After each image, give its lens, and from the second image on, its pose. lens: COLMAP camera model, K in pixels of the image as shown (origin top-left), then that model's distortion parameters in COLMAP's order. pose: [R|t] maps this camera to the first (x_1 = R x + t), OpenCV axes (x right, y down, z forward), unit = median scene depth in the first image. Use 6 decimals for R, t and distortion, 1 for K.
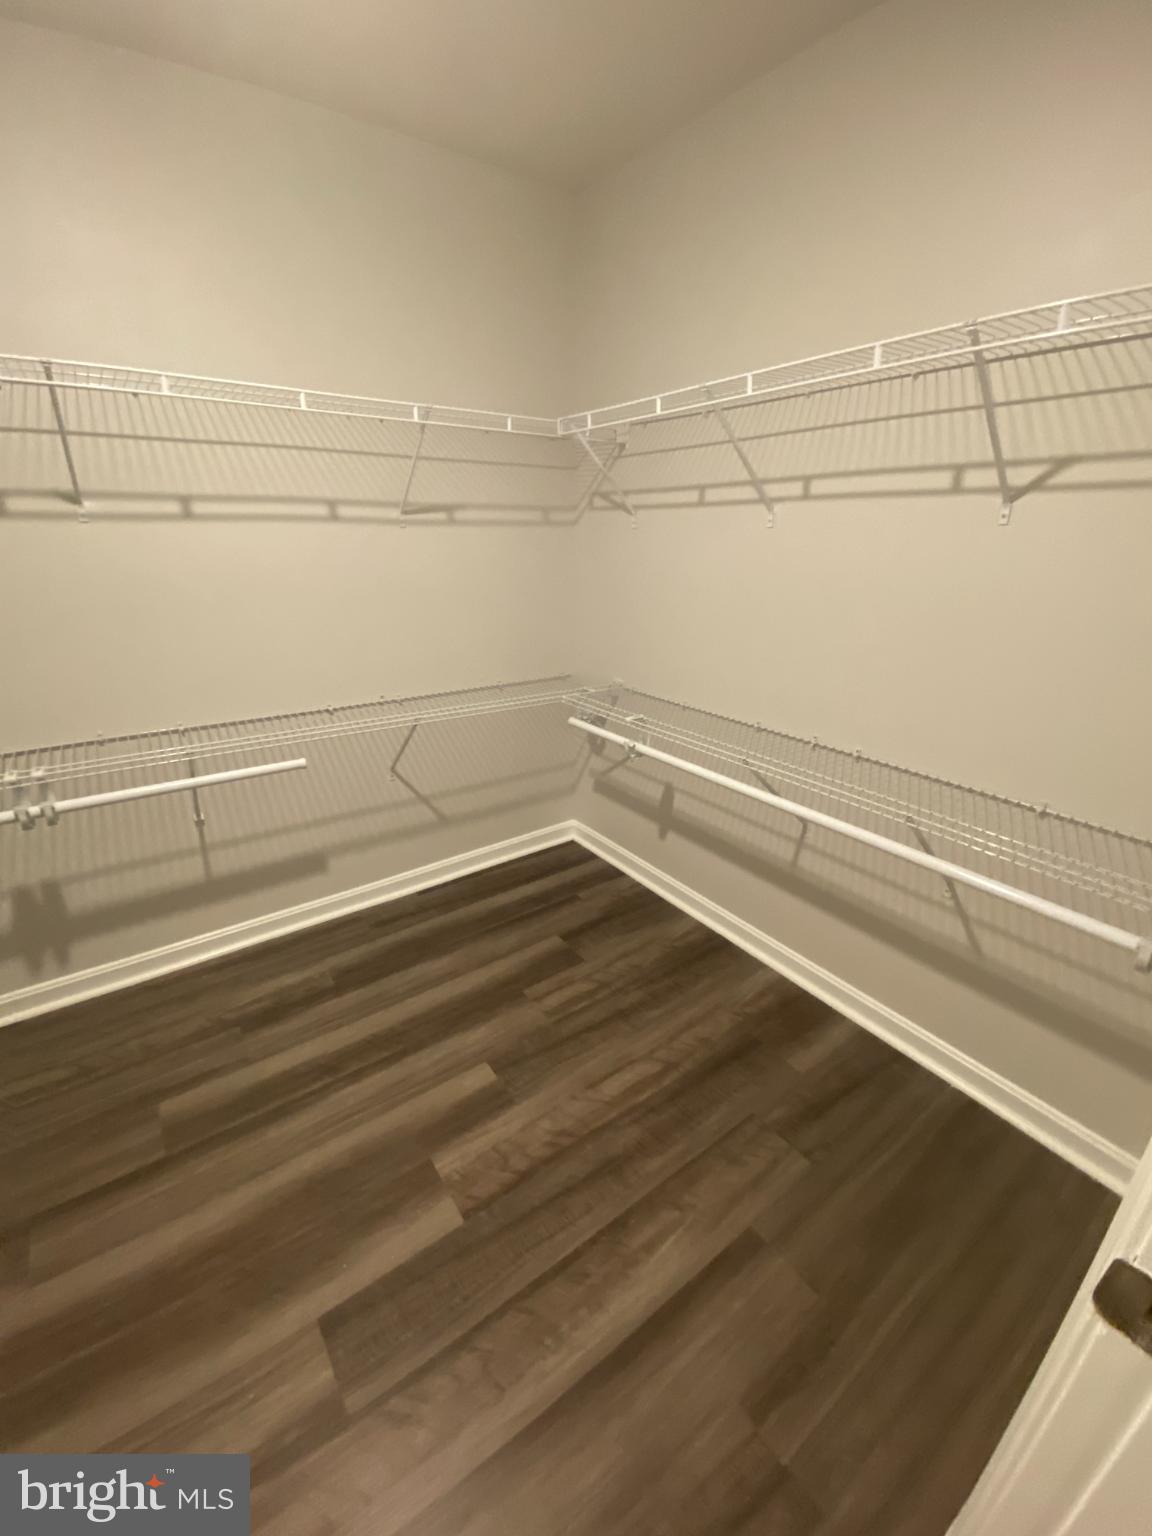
lens RADIAL K [[618.2, 0, 575.0], [0, 618.2, 759.1], [0, 0, 1]] dist [0.013660, -0.010675]
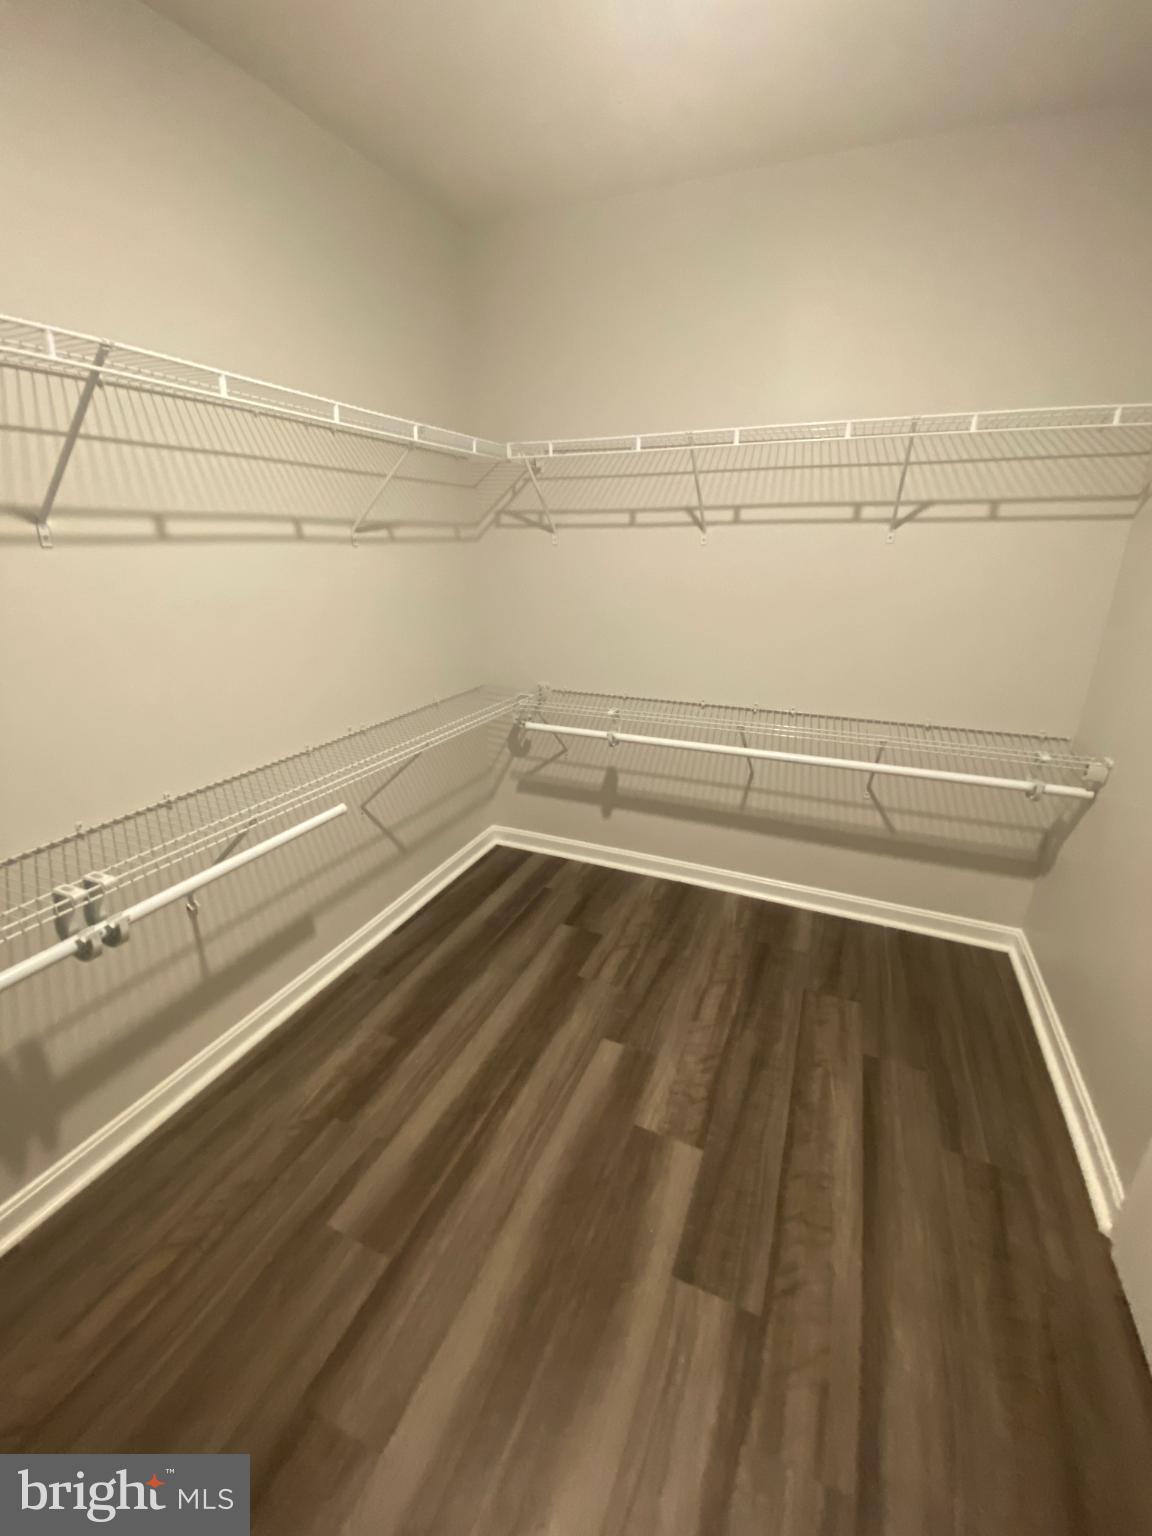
lens RADIAL K [[618.2, 0, 561.6], [0, 618.2, 760.8], [0, 0, 1]] dist [0.013660, -0.010675]
pose [[0.862732, -0.175543, 0.474213, -0.580883], [0.179527, 0.983046, 0.037289, -0.039024], [-0.472719, 0.052964, 0.879620, 0.051269]]
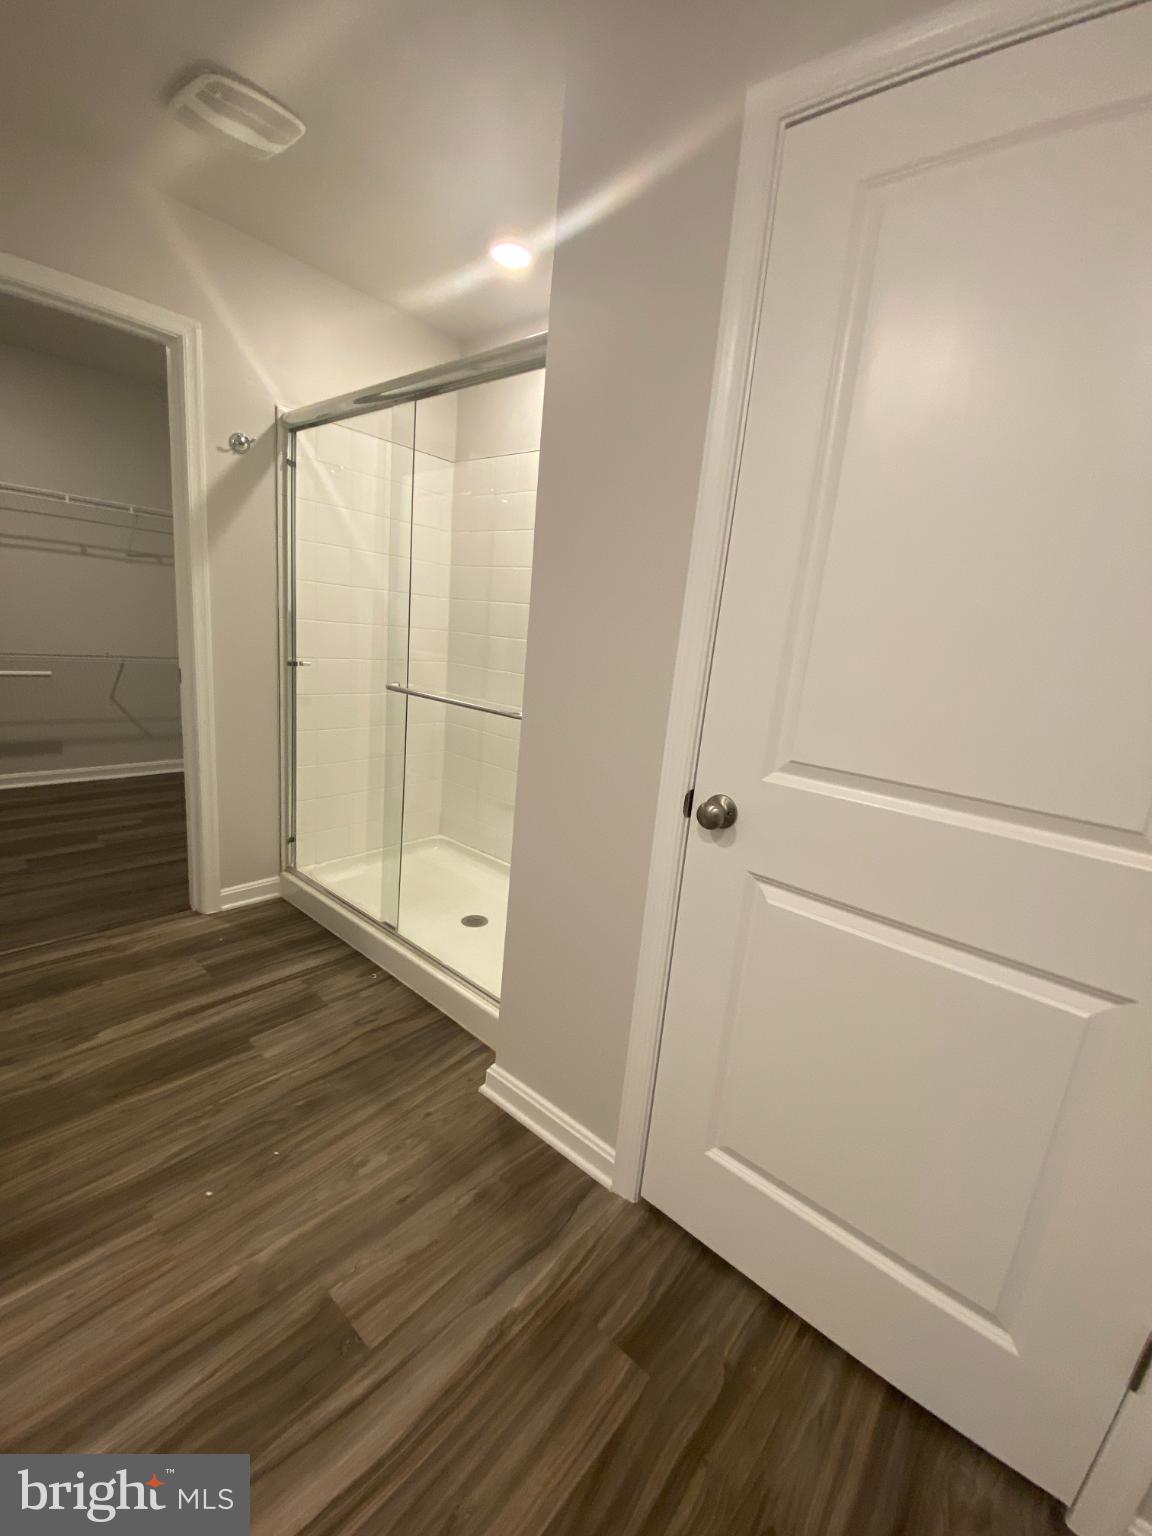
lens RADIAL K [[618.2, 0, 560.0], [0, 618.2, 764.3], [0, 0, 1]] dist [0.013660, -0.010675]
pose [[0.970462, 0.041299, 0.237693, 0.638730], [-0.012099, 0.992330, -0.123020, 0.497655], [-0.240950, 0.116511, 0.963519, -1.177916]]
